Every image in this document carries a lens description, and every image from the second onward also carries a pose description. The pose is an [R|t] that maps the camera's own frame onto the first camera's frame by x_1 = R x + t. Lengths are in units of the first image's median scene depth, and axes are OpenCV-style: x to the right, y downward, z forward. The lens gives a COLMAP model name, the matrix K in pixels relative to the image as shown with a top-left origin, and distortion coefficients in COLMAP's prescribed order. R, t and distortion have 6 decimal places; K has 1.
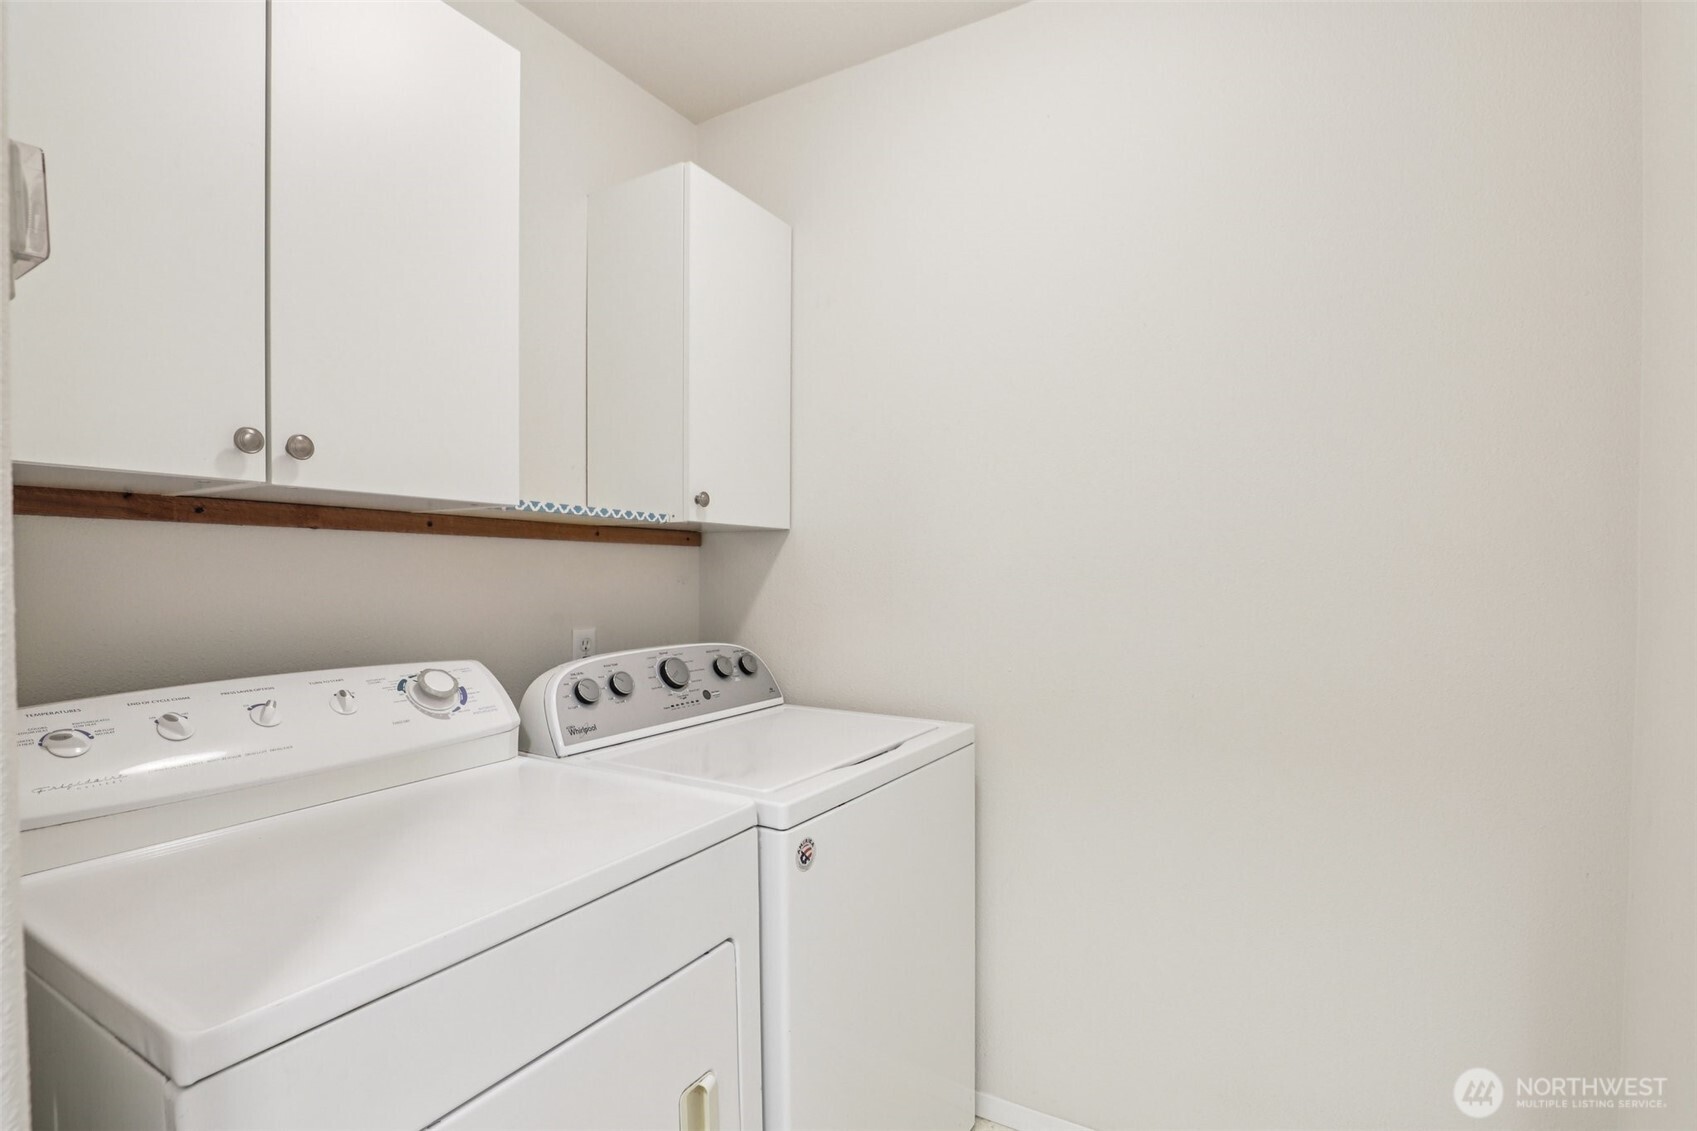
lens RADIAL K [[779.6, 0, 838.6], [0, 779.6, 567.0], [0, 0, 1]] dist [-0.016578, 0.000793]
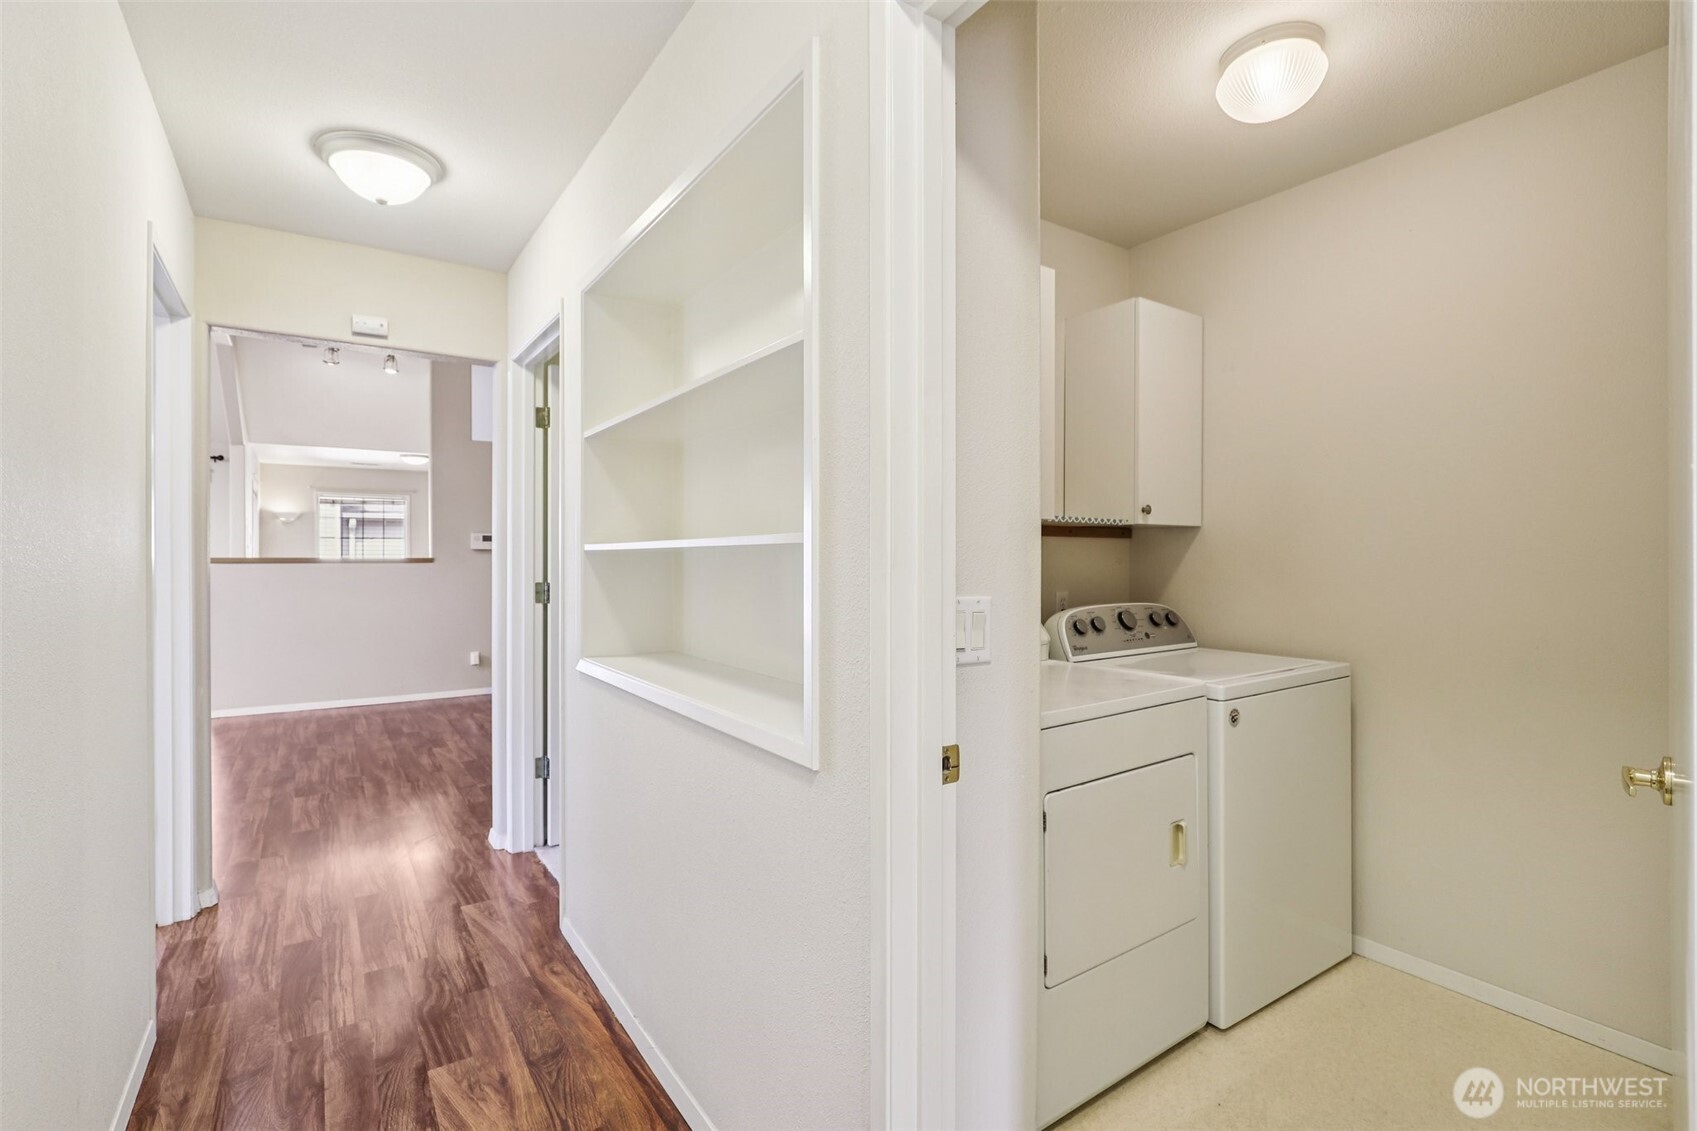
lens RADIAL K [[776.8, 0, 842.2], [0, 776.8, 557.2], [0, 0, 1]] dist [-0.015369, 0.005633]
pose [[0.913459, -0.002363, -0.406924, -0.098175], [0.004132, 0.999985, 0.003468, 0.001131], [0.406910, -0.004849, 0.913456, -0.660673]]
